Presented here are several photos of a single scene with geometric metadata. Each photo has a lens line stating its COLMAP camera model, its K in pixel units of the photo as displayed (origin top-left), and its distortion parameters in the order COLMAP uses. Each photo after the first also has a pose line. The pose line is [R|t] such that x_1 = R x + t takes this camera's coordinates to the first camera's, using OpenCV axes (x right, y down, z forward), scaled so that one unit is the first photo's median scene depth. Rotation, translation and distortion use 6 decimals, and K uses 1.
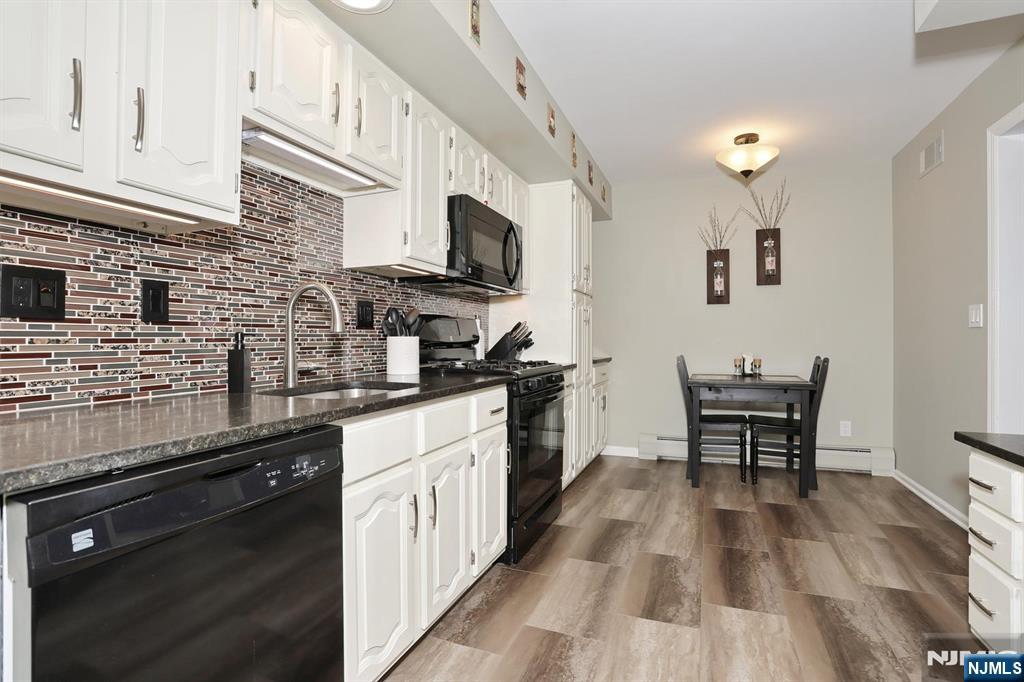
lens RADIAL K [[497.2, 0, 507.9], [0, 497.2, 338.1], [0, 0, 1]] dist [-0.071497, 0.031044]
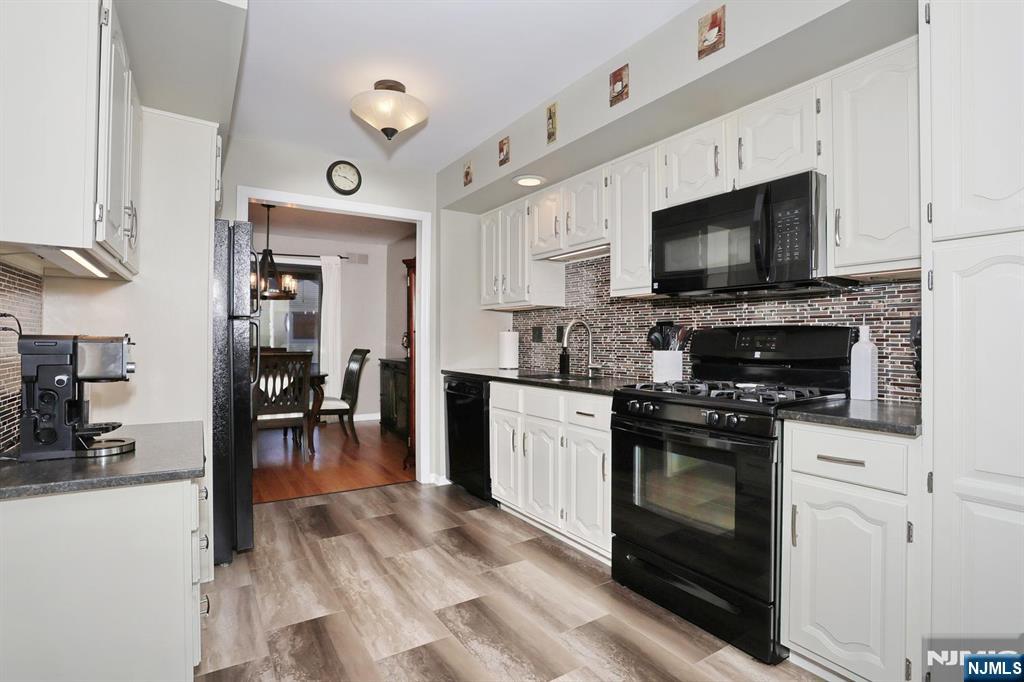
lens RADIAL K [[497.2, 0, 507.9], [0, 497.2, 338.1], [0, 0, 1]] dist [-0.071497, 0.031044]
pose [[-0.579064, -0.005097, -0.815266, 1.177681], [-0.003620, 0.999987, -0.003681, -0.033212], [0.815274, 0.000820, -0.579074, 1.728864]]
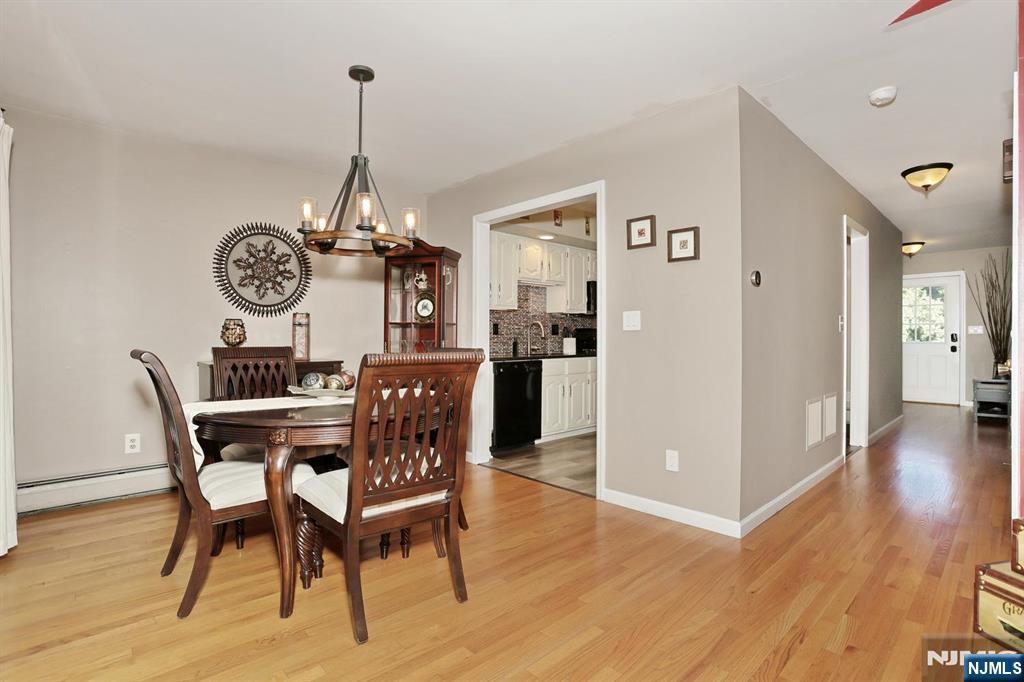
lens RADIAL K [[497.2, 0, 507.9], [0, 497.2, 338.1], [0, 0, 1]] dist [-0.071497, 0.031044]
pose [[0.904765, -0.000559, -0.425910, 0.748885], [0.000147, 0.999999, -0.001000, 0.000428], [0.425910, 0.000842, 0.904765, -1.839428]]
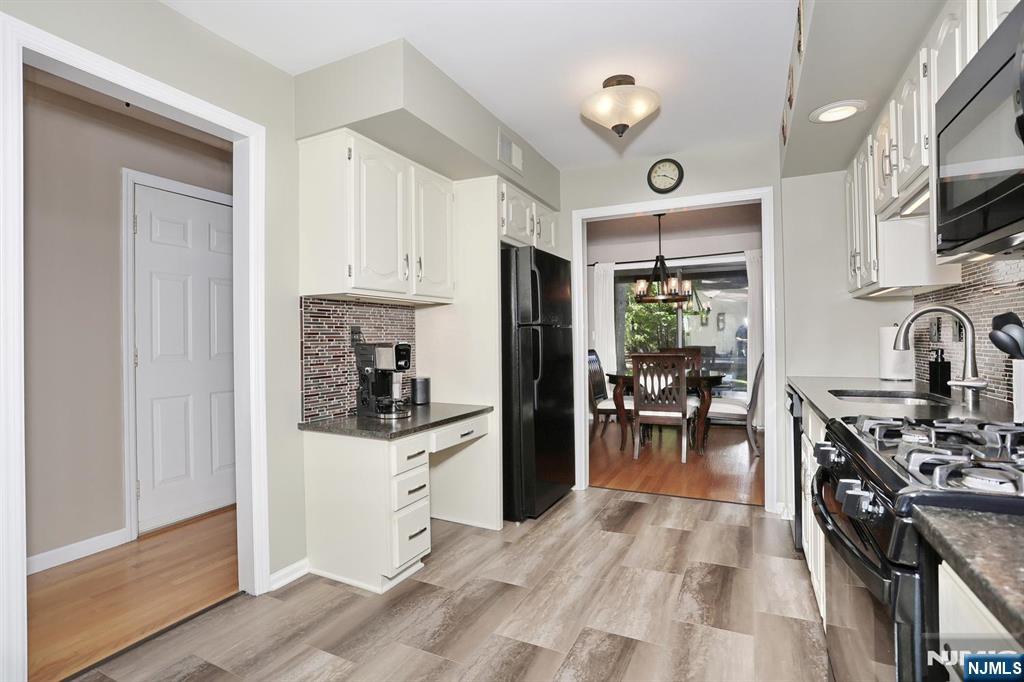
lens RADIAL K [[497.2, 0, 507.9], [0, 497.2, 338.1], [0, 0, 1]] dist [-0.071497, 0.031044]
pose [[-0.997268, 0.011104, 0.073035, 0.462315], [0.010829, 0.999933, -0.004154, -0.041816], [-0.073076, -0.003352, -0.997321, 2.016269]]
